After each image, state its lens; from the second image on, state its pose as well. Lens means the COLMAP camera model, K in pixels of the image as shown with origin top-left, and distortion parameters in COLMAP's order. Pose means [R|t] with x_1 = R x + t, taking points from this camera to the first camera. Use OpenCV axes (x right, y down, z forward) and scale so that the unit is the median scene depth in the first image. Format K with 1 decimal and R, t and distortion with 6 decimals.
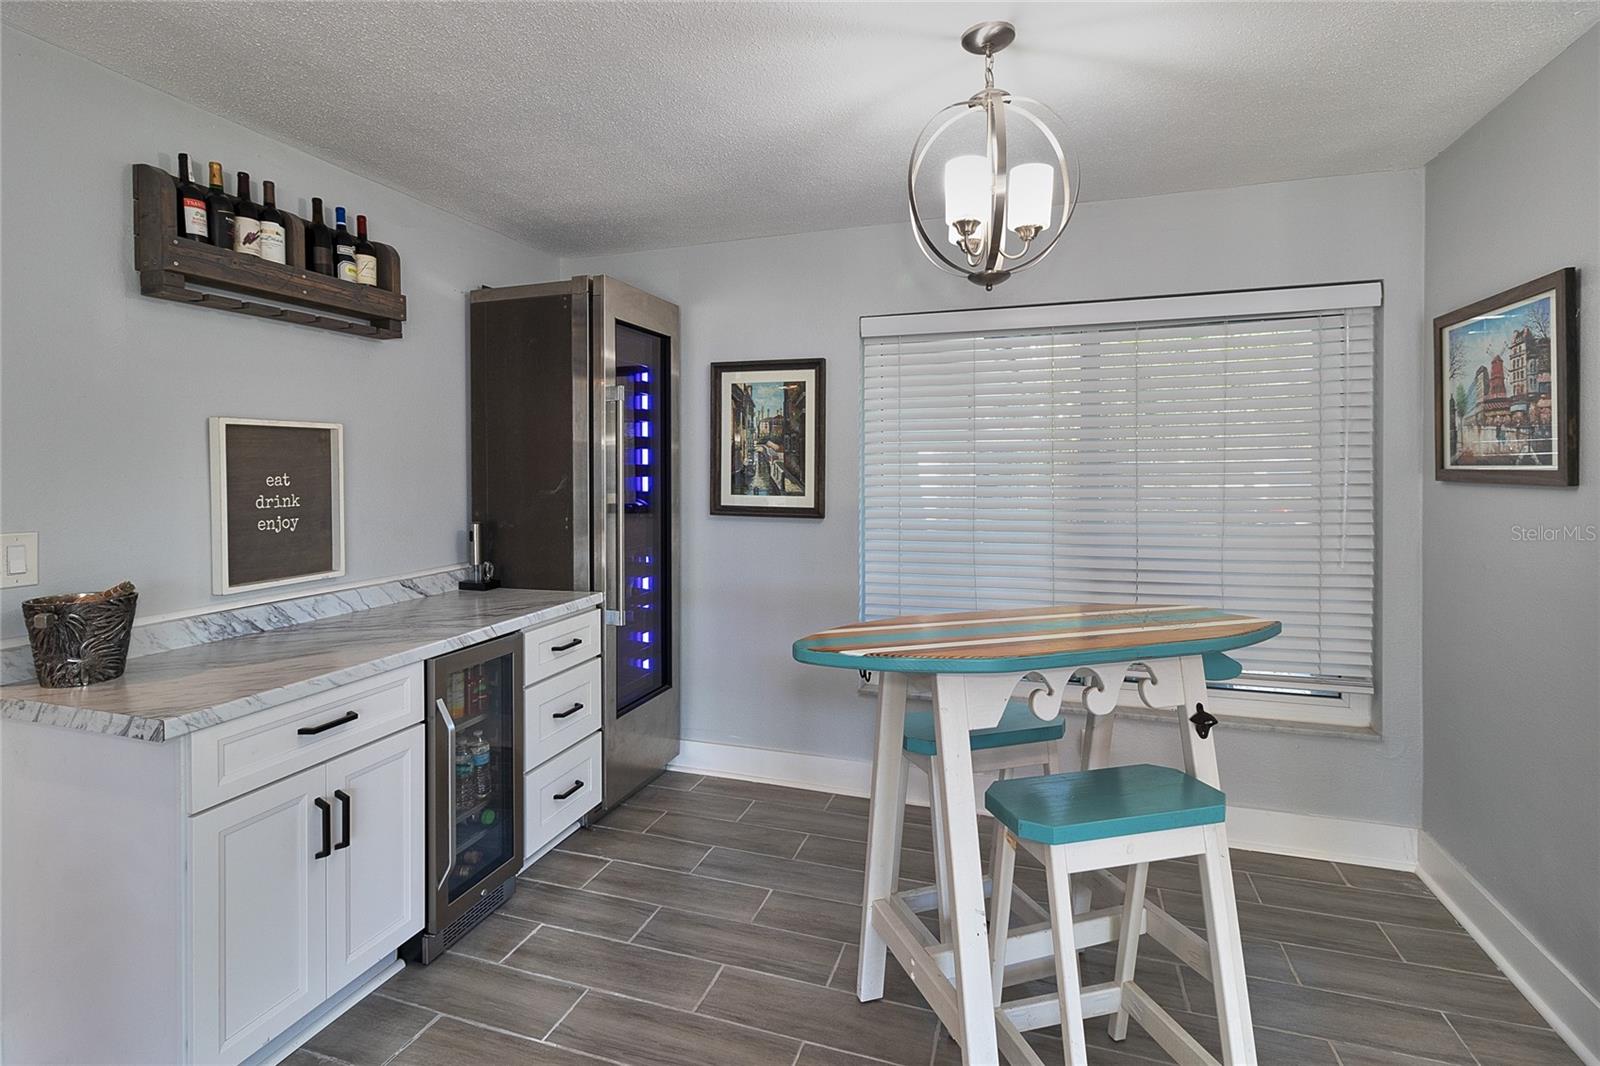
lens RADIAL K [[754.9, 0, 805.9], [0, 754.9, 479.0], [0, 0, 1]] dist [0.004037, 0.002937]
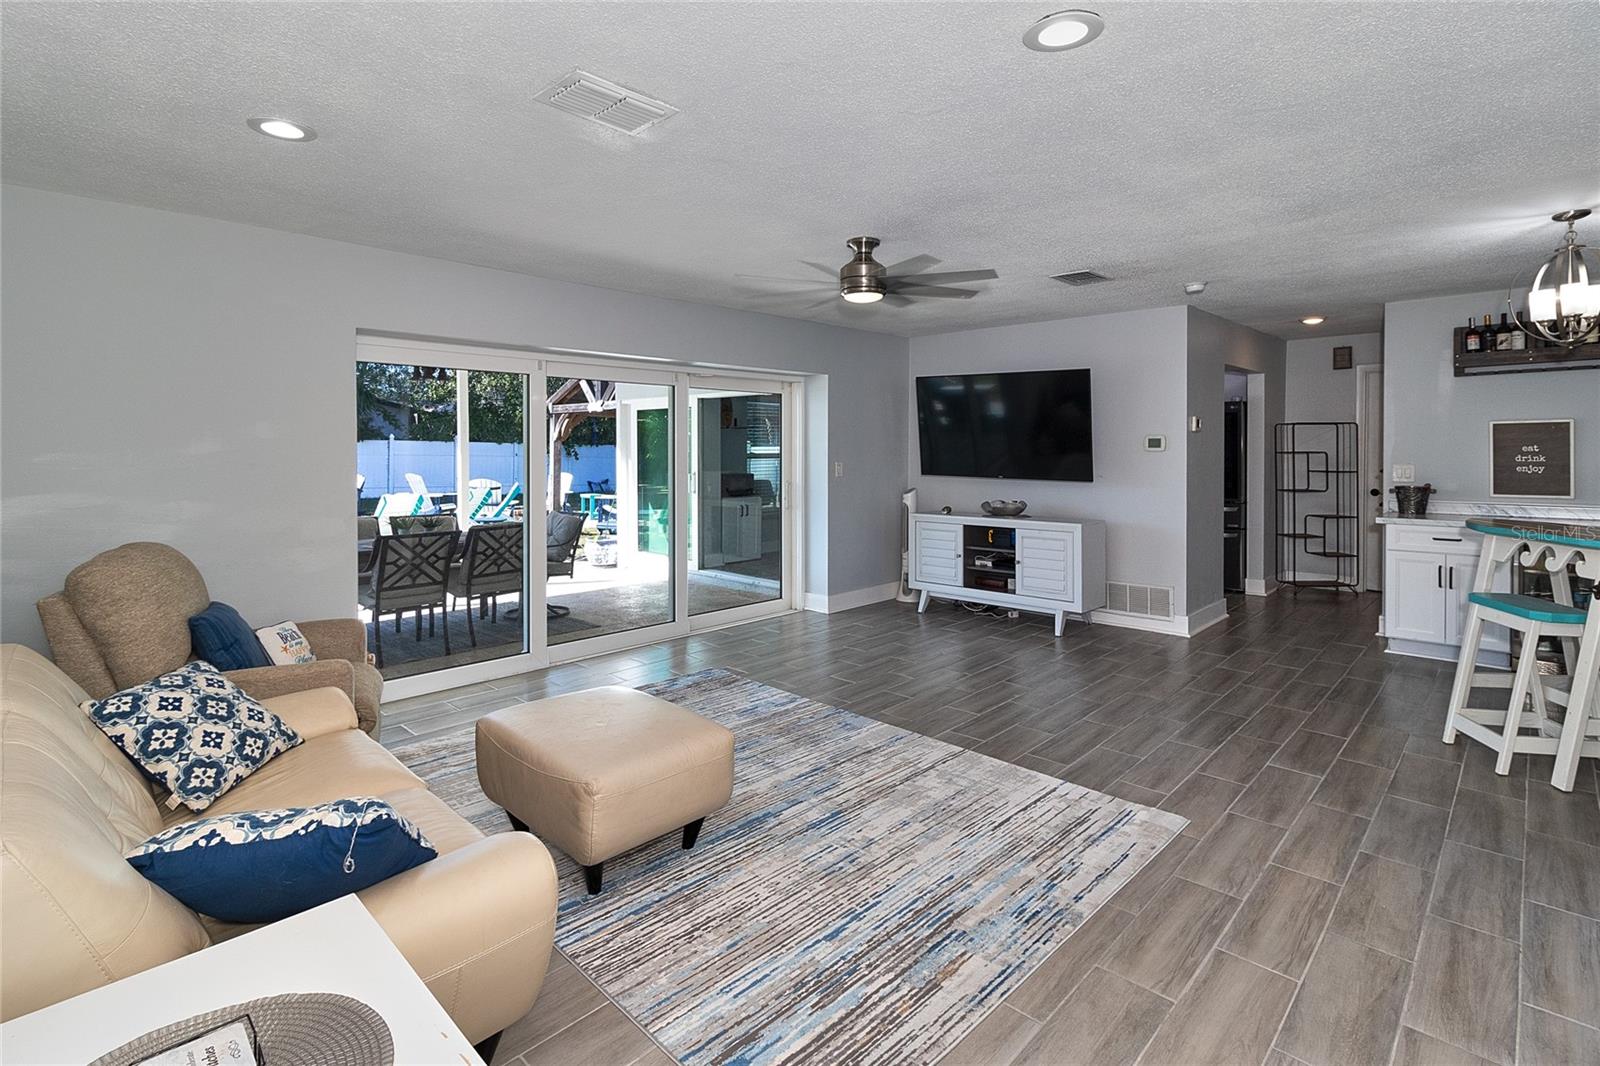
lens RADIAL K [[754.9, 0, 805.9], [0, 754.9, 479.0], [0, 0, 1]] dist [0.004037, 0.002937]
pose [[-0.431828, 0.035032, -0.901275, 2.184062], [-0.001696, 0.999212, 0.039652, 0.006941], [0.901954, 0.018652, -0.431428, 0.099883]]
